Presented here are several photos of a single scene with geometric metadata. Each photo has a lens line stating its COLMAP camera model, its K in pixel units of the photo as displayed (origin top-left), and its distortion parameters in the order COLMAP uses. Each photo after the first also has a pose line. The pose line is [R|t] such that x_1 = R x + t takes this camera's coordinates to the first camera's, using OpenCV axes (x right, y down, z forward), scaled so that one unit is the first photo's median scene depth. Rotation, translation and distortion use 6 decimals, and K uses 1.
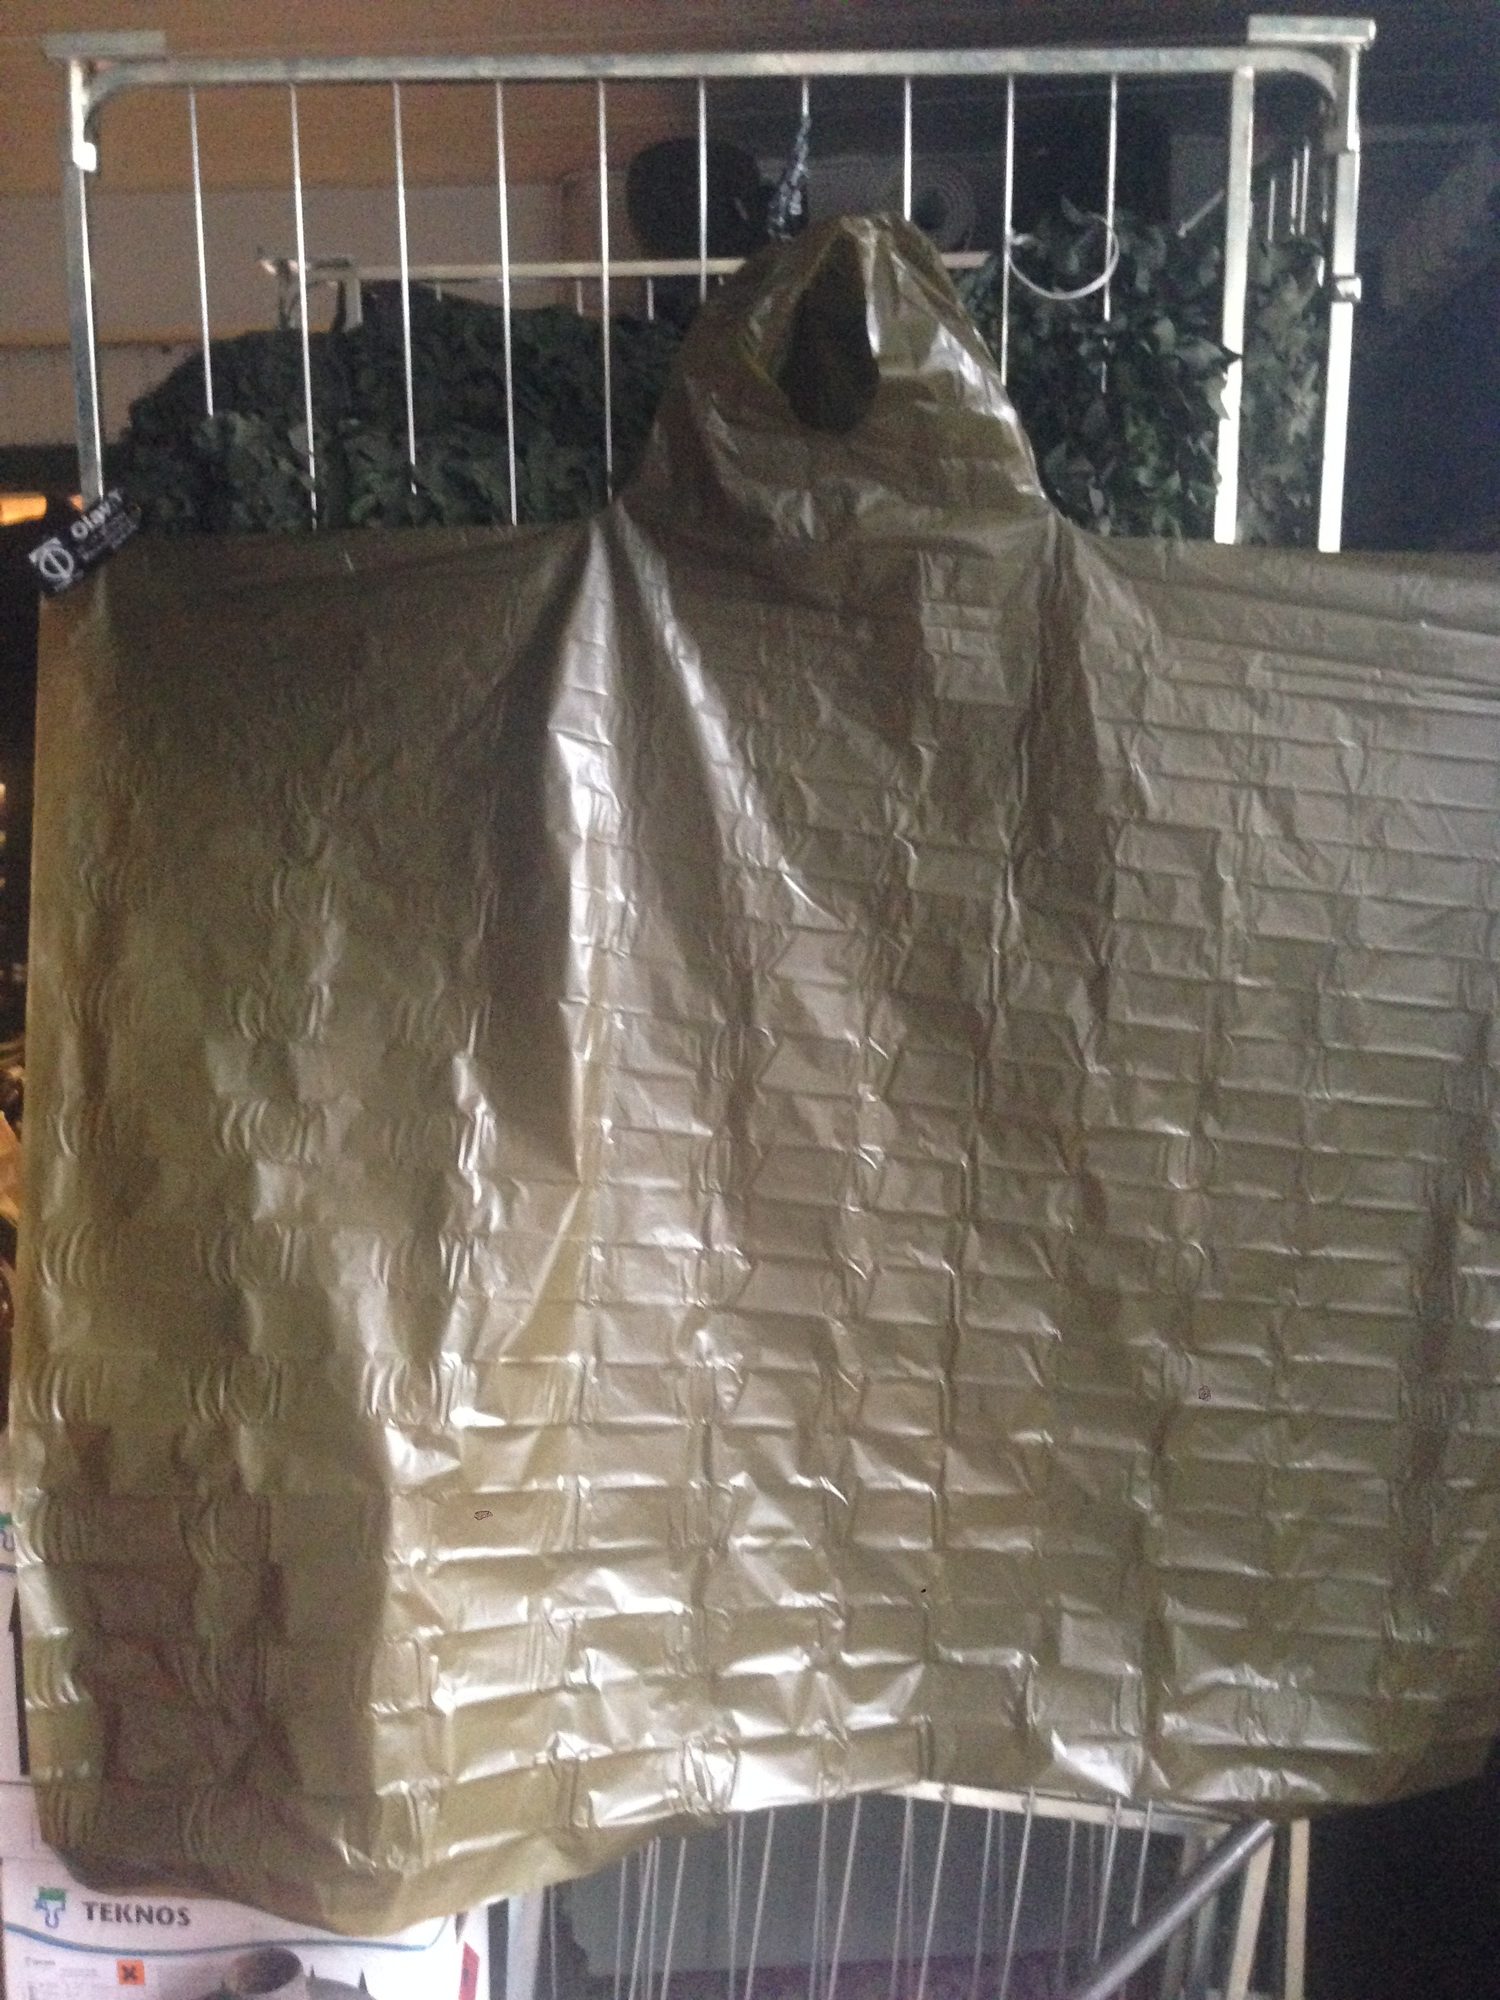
lens RADIAL K [[1871.0, 0, 750.0], [0, 1871.0, 1000.0], [0, 0, 1]] dist [0.183947, -0.346540]
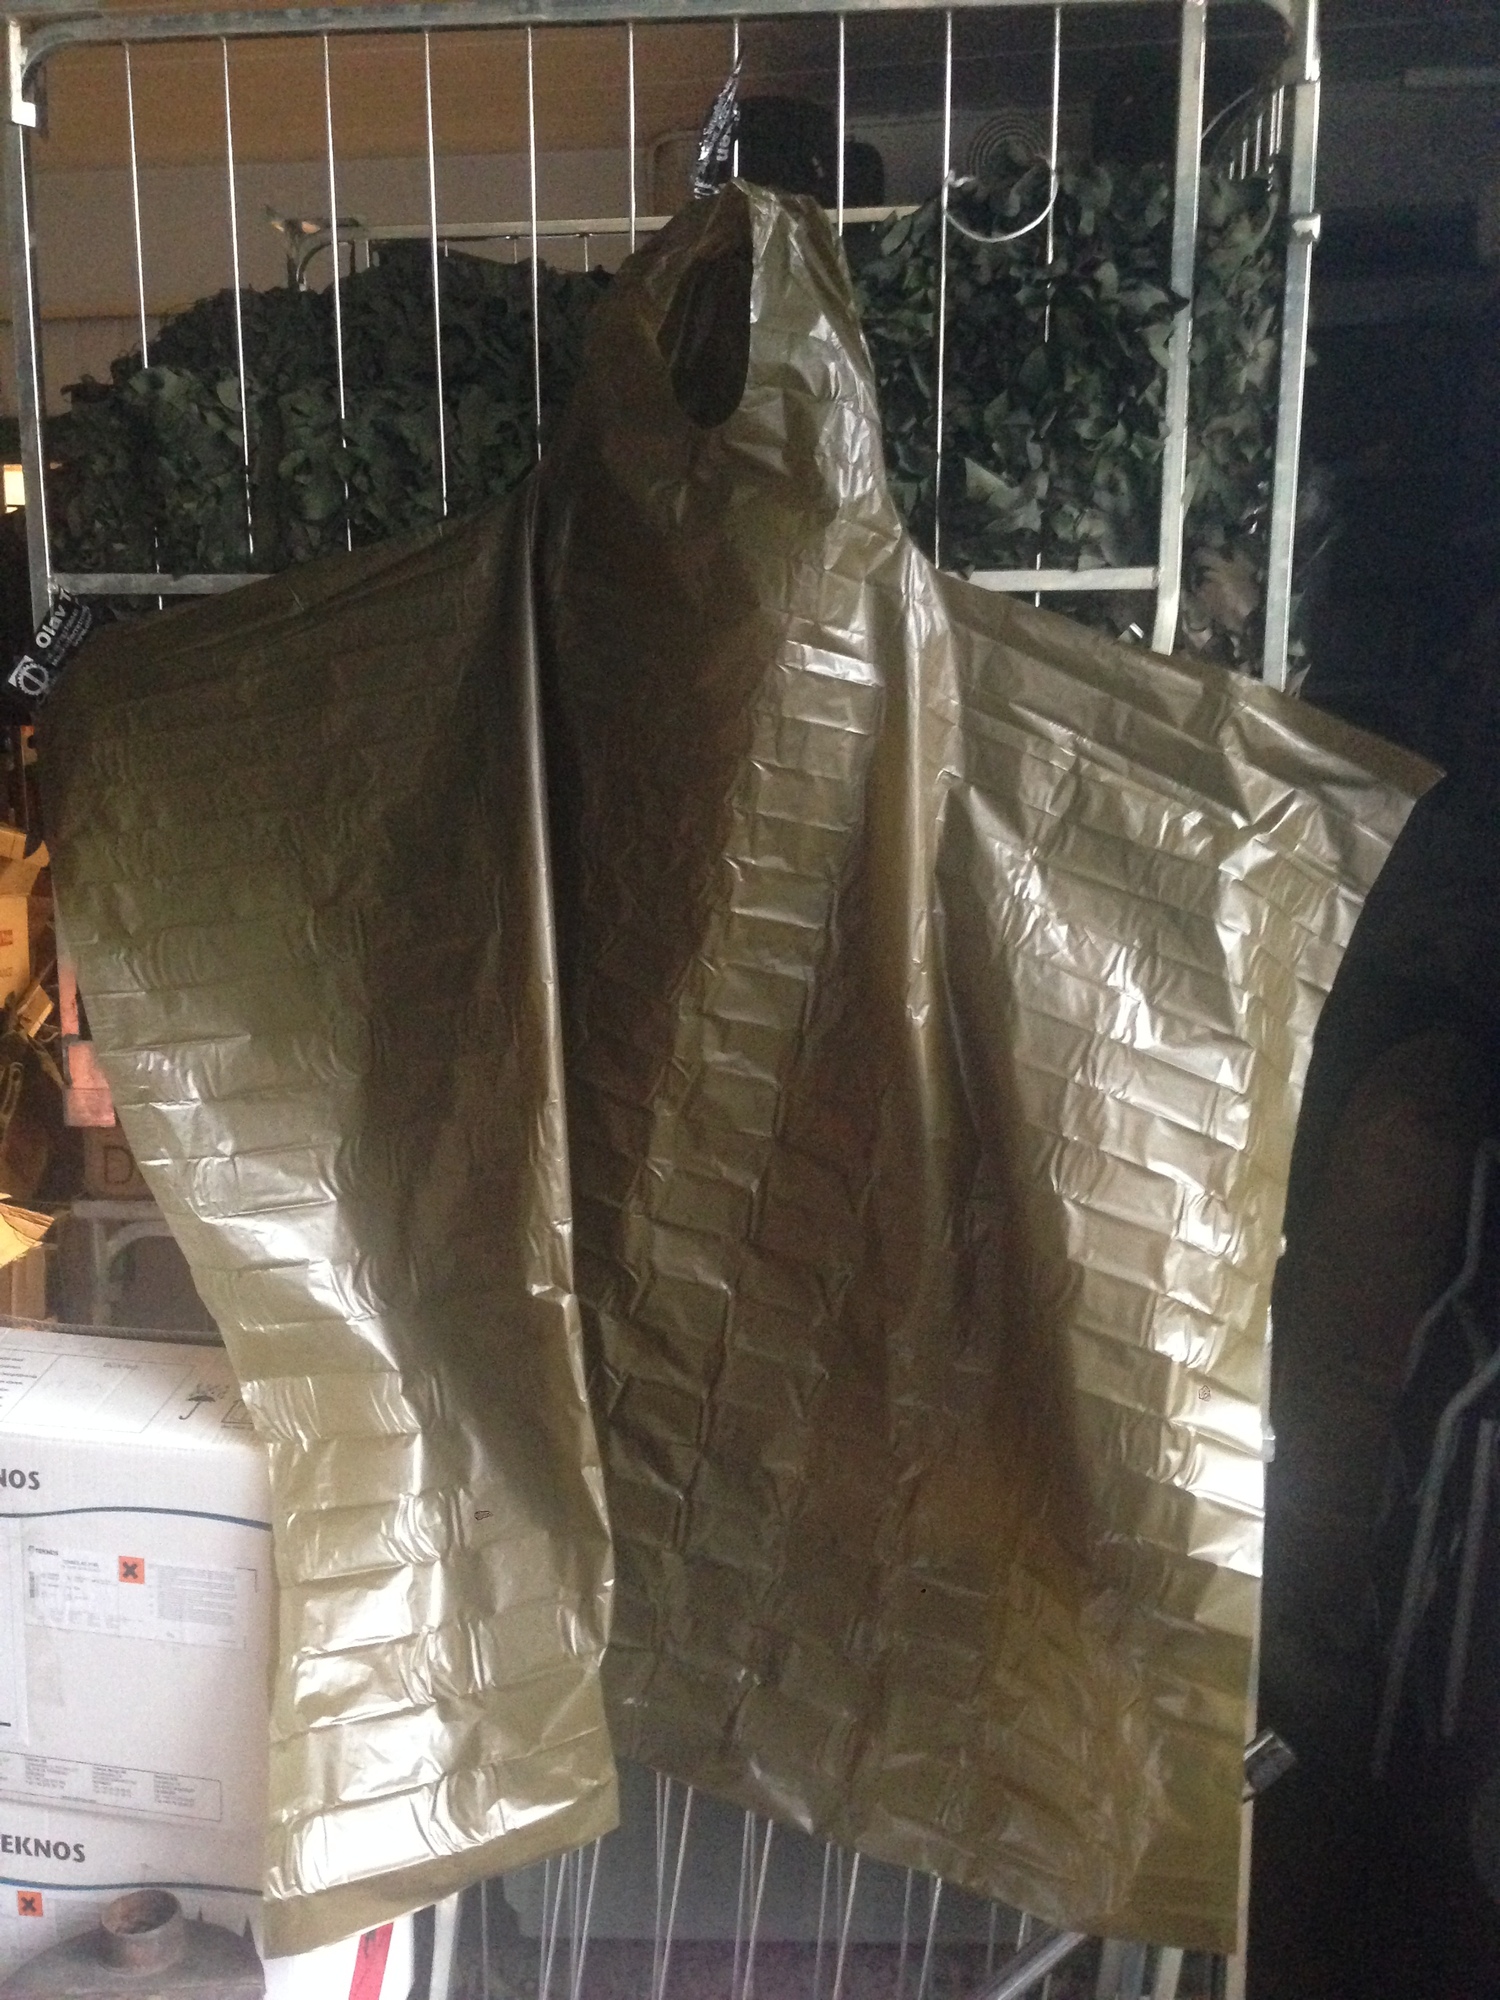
lens RADIAL K [[1856.2, 0, 750.0], [0, 1856.2, 1000.0], [0, 0, 1]] dist [0.187793, -0.327052]
pose [[0.995125, 0.023312, -0.095824, 0.137238], [-0.021873, 0.999632, 0.016042, 0.001446], [0.096163, -0.013868, 0.995269, 0.030691]]
